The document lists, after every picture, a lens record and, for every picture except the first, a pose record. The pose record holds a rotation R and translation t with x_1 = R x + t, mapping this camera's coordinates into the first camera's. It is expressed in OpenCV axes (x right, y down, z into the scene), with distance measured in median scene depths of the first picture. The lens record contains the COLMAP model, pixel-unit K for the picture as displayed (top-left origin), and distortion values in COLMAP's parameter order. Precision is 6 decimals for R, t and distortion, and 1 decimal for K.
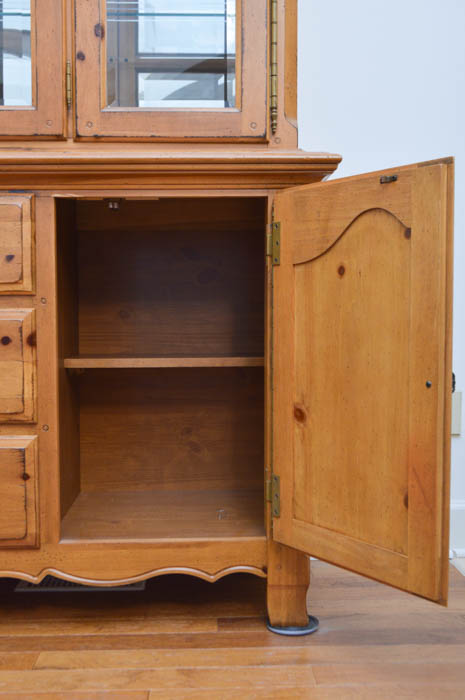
lens RADIAL K [[799.9, 0, 234.3], [0, 799.9, 349.7], [0, 0, 1]] dist [-0.022540, 0.000000]
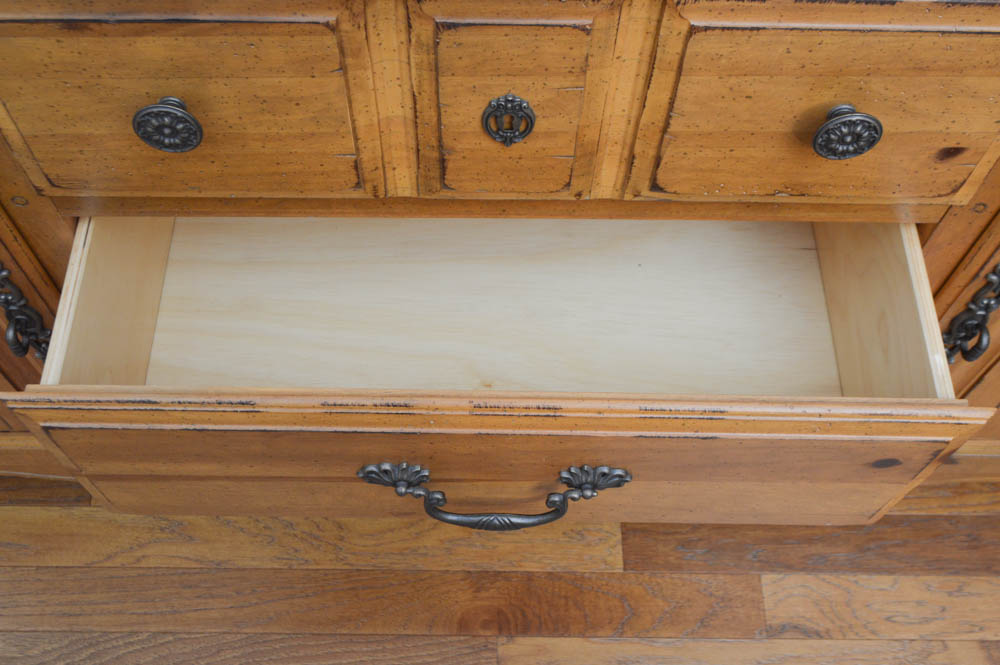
lens RADIAL K [[1012.3, 0, 490.7], [0, 1012.3, 334.3], [0, 0, 1]] dist [-0.027914, 0.000000]
pose [[0.998727, 0.050125, -0.005698, -0.458691], [-0.022098, 0.536213, 0.843793, -0.418848], [0.045351, -0.842593, 0.536638, 0.685105]]
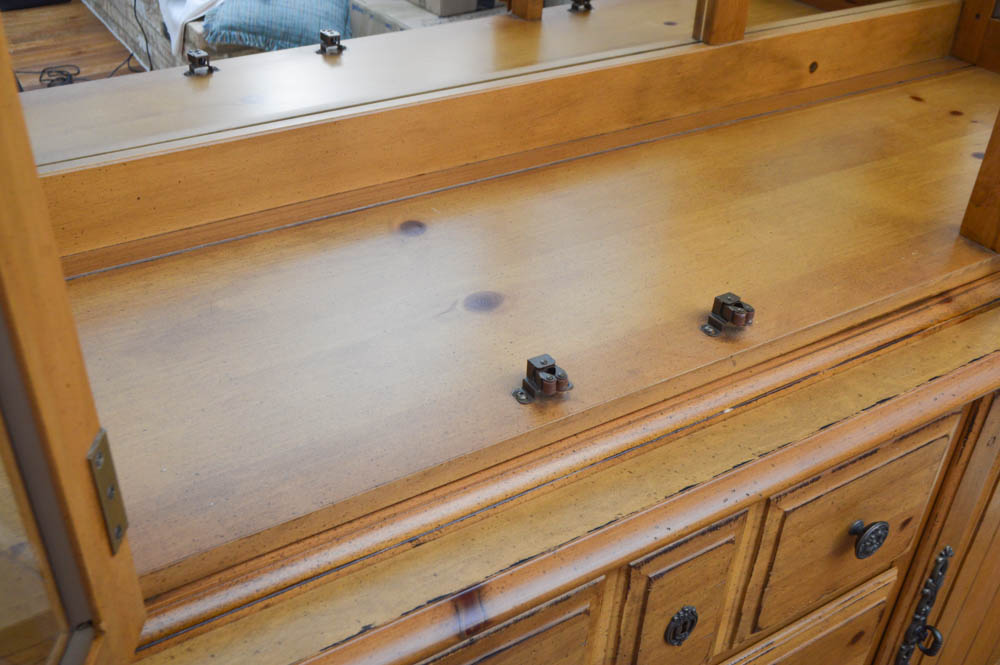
lens RADIAL K [[1012.3, 0, 499.3], [0, 1012.3, 335.9], [0, 0, 1]] dist [-0.027914, 0.000000]
pose [[0.872223, -0.240962, 0.425635, -0.724807], [-0.018526, 0.853324, 0.521052, -0.524850], [-0.488758, -0.462359, 0.739824, 0.700212]]
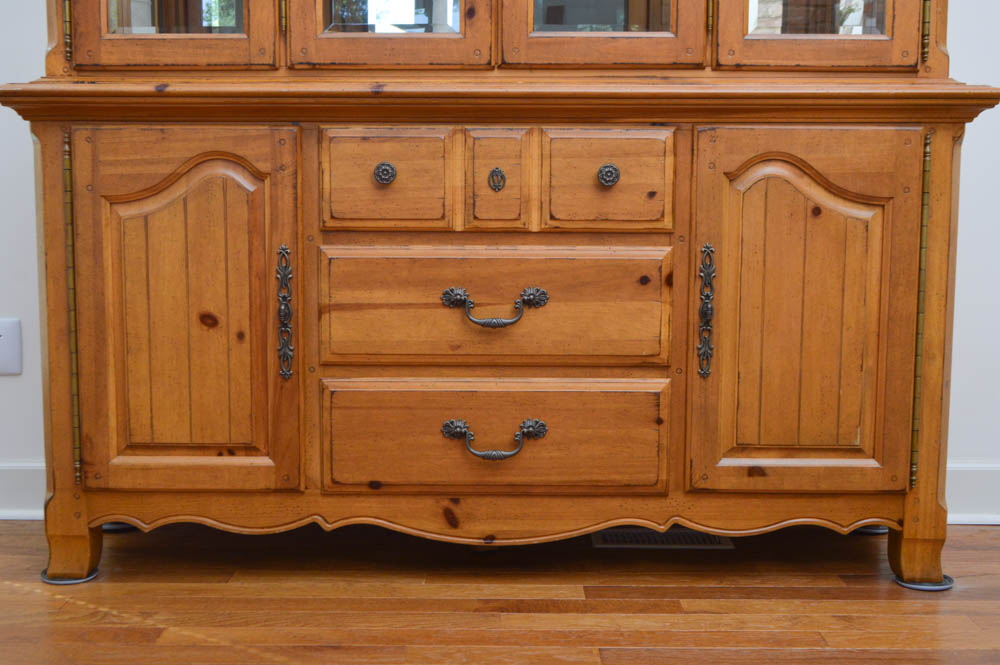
lens RADIAL K [[1195.7, 0, 496.7], [0, 1195.7, 315.9], [0, 0, 1]] dist [-0.021047, 0.000000]
pose [[0.998855, 0.012715, -0.046119, -0.391359], [-0.010492, 0.998786, 0.048121, -0.035408], [0.046675, -0.047582, 0.997776, -0.443211]]
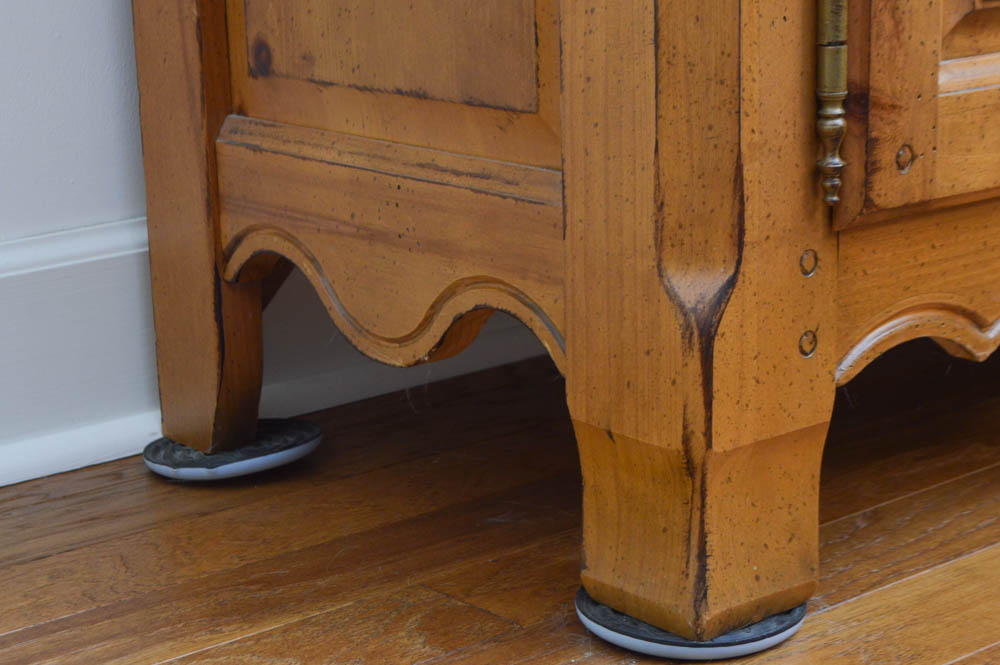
lens RADIAL K [[2074.8, 0, 498.3], [0, 2074.8, 329.9], [0, 0, 1]] dist [0.061135, 0.000000]
pose [[0.799644, -0.166140, 0.577033, -1.380099], [0.054374, 0.977048, 0.205962, 0.153988], [-0.598007, -0.133321, 0.790325, 0.564976]]
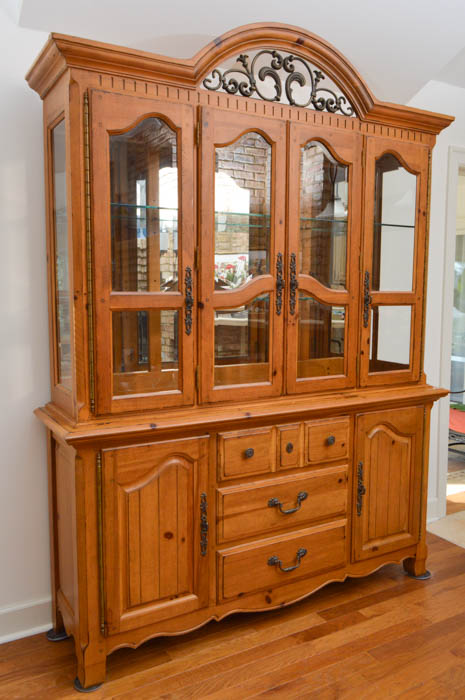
lens RADIAL K [[585.9, 0, 234.5], [0, 585.9, 347.3], [0, 0, 1]] dist [-0.013994, 0.010825]
pose [[0.887951, -0.036884, 0.458456, -1.284055], [0.016503, 0.998693, 0.048383, -0.469348], [-0.459641, -0.035396, 0.887399, -0.321803]]
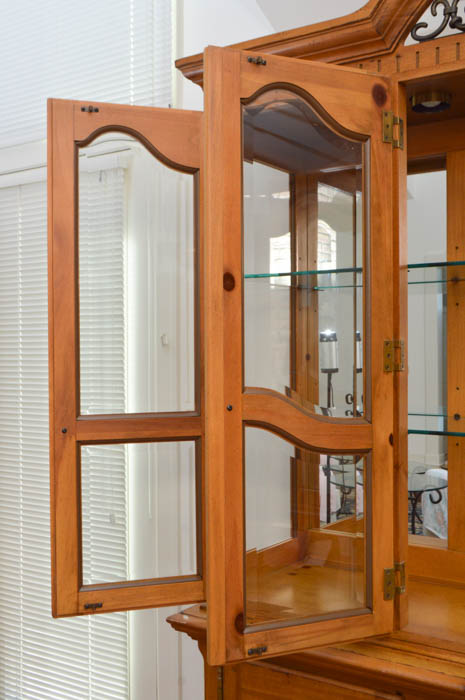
lens RADIAL K [[799.9, 0, 248.1], [0, 799.9, 355.8], [0, 0, 1]] dist [-0.022540, 0.000000]
pose [[0.806817, 0.007168, -0.590758, -0.264606], [-0.035770, 0.998685, -0.036735, -0.569572], [0.589717, 0.050770, 0.806012, 0.032437]]
